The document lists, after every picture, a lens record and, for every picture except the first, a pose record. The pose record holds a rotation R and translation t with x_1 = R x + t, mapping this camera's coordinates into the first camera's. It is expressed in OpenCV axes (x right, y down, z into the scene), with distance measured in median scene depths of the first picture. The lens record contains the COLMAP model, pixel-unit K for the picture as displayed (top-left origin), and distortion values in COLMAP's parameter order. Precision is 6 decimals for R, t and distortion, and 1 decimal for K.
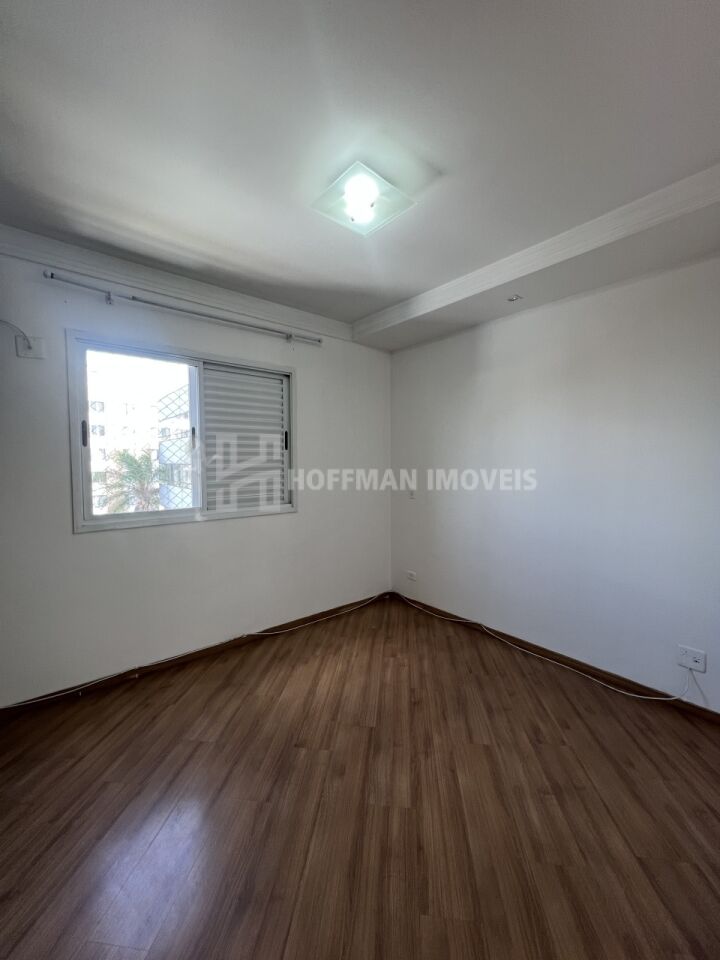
lens RADIAL K [[383.8, 0, 358.5], [0, 383.8, 480.3], [0, 0, 1]] dist [-0.000346, -0.000053]
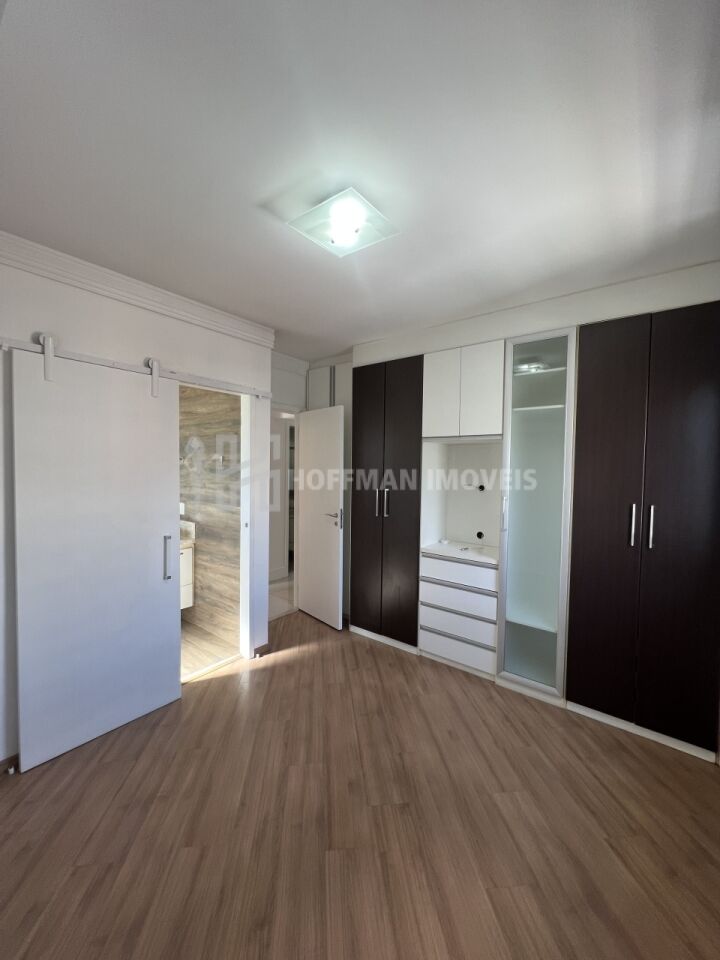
lens RADIAL K [[383.8, 0, 358.5], [0, 383.8, 480.3], [0, 0, 1]] dist [-0.000346, -0.000053]
pose [[-0.976078, -0.005549, -0.217348, 0.158485], [-0.024925, 0.995939, 0.086508, -0.166493], [0.215986, 0.089855, -0.972253, 1.797186]]
